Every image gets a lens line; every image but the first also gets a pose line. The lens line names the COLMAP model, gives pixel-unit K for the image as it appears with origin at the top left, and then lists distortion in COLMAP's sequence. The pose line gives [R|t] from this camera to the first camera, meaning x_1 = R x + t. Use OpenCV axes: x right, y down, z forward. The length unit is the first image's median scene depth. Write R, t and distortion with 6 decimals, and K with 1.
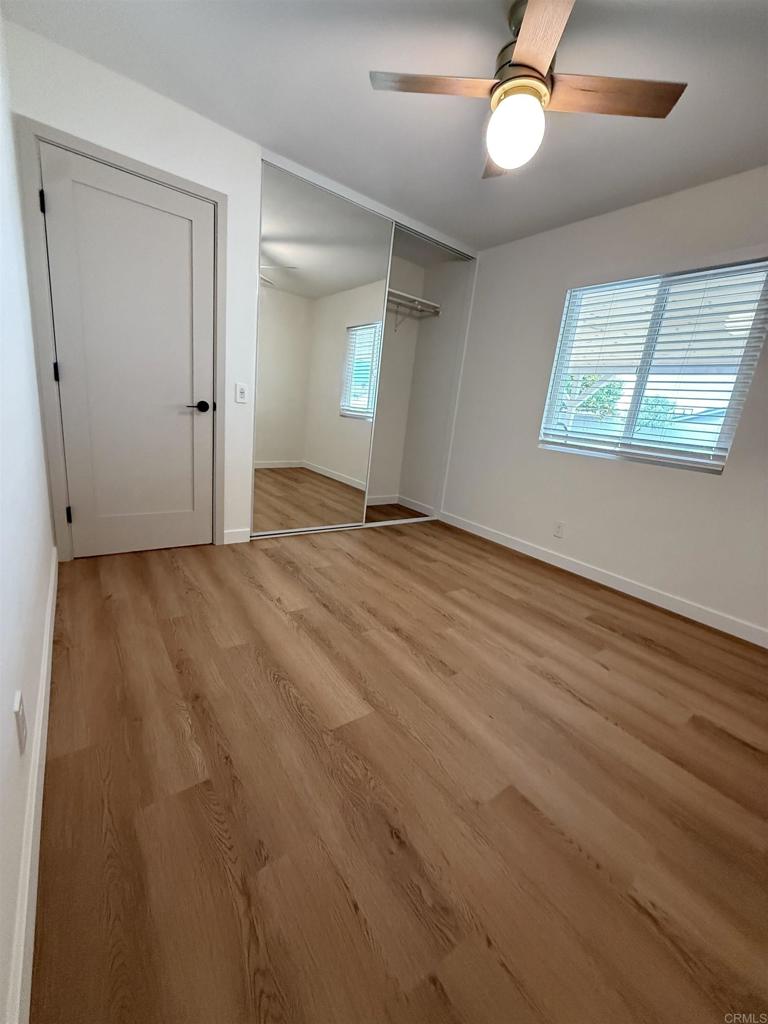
lens RADIAL K [[405.8, 0, 384.0], [0, 405.8, 512.0], [0, 0, 1]] dist [0.001139, -0.000248]
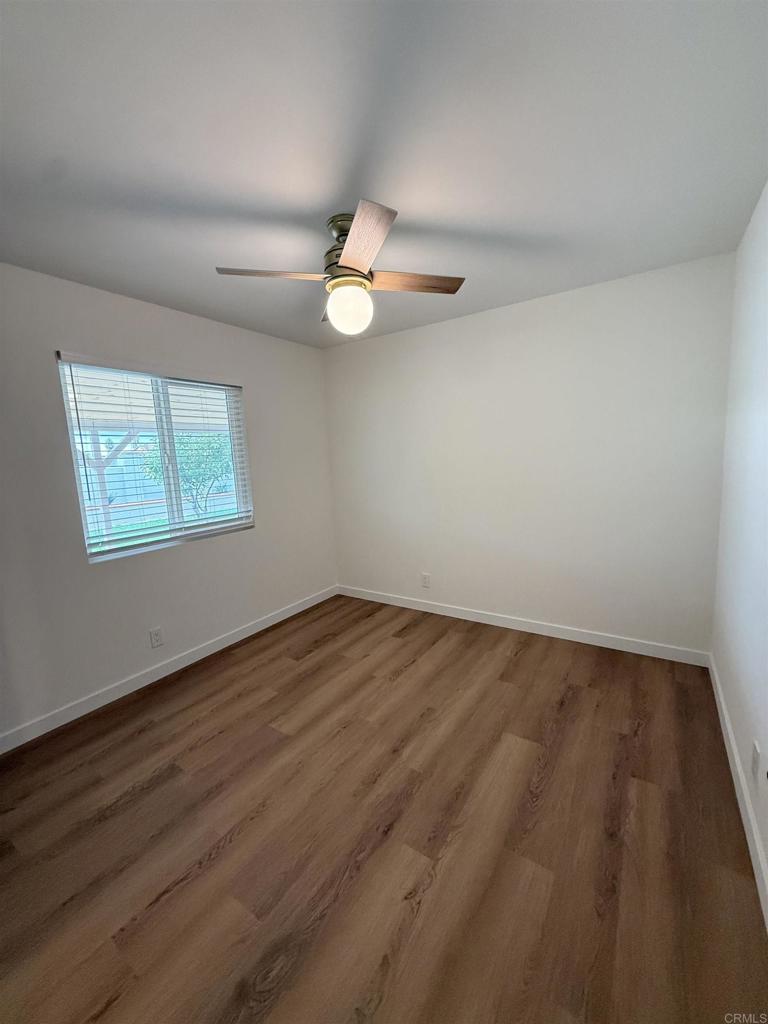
lens RADIAL K [[405.8, 0, 384.0], [0, 405.8, 512.0], [0, 0, 1]] dist [0.001139, -0.000248]
pose [[-0.343079, -0.220201, 0.913131, -0.785488], [0.240134, 0.919267, 0.311904, -0.598982], [-0.908093, 0.326281, -0.262503, 1.166694]]
